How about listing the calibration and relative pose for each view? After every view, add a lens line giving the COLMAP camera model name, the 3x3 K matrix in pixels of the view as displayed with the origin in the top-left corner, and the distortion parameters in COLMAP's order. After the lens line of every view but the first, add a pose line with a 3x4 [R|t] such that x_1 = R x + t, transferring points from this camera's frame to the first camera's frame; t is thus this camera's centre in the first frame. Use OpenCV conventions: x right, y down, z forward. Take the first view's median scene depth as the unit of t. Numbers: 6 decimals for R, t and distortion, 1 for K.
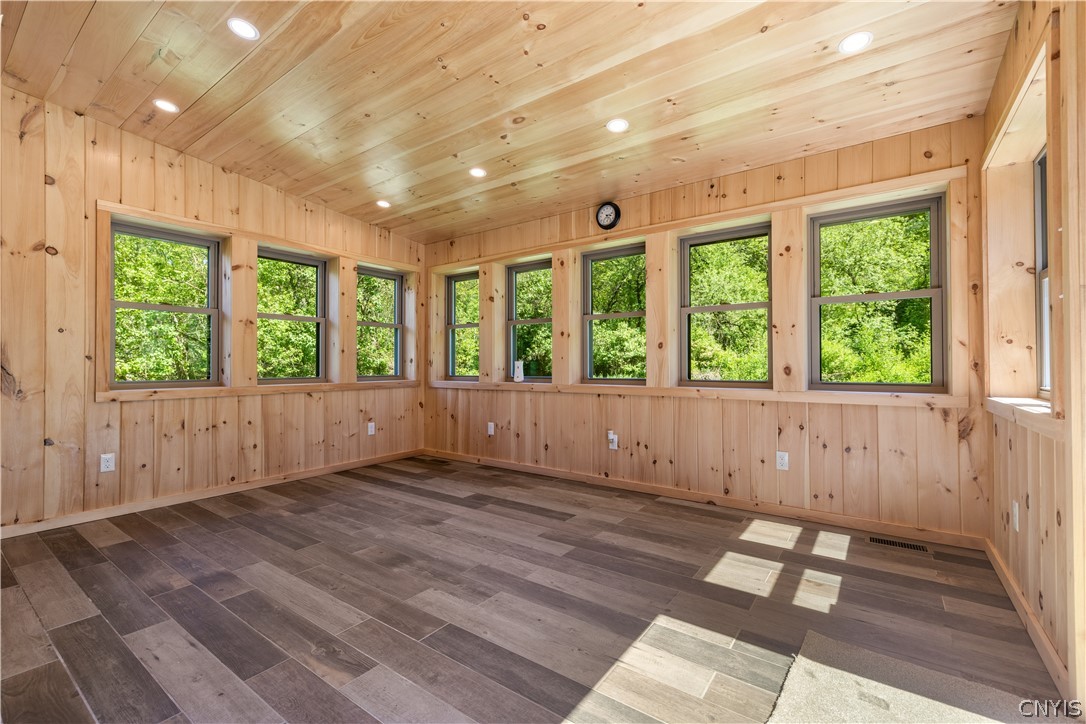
lens RADIAL K [[469.4, 0, 538.7], [0, 469.4, 360.6], [0, 0, 1]] dist [0.003844, -0.001025]
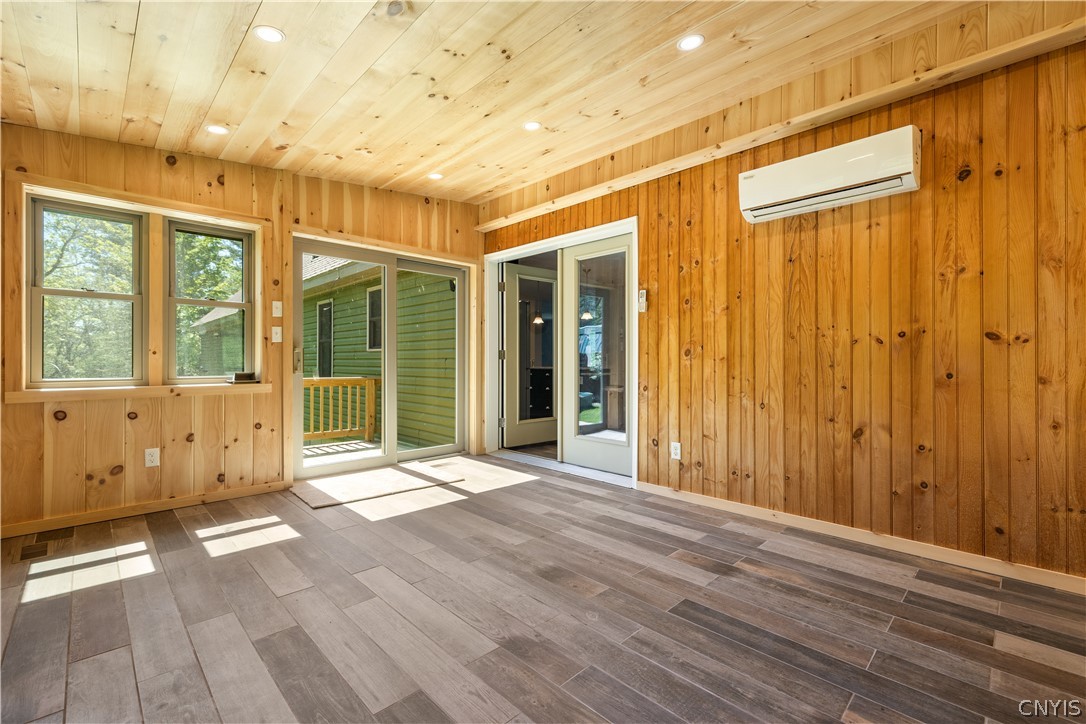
lens RADIAL K [[469.4, 0, 538.7], [0, 469.4, 360.6], [0, 0, 1]] dist [0.003844, -0.001025]
pose [[-0.985966, 0.000097, 0.166945, -0.435395], [-0.002127, 0.999911, -0.013145, 0.020129], [-0.166931, -0.013316, -0.985879, 1.952022]]
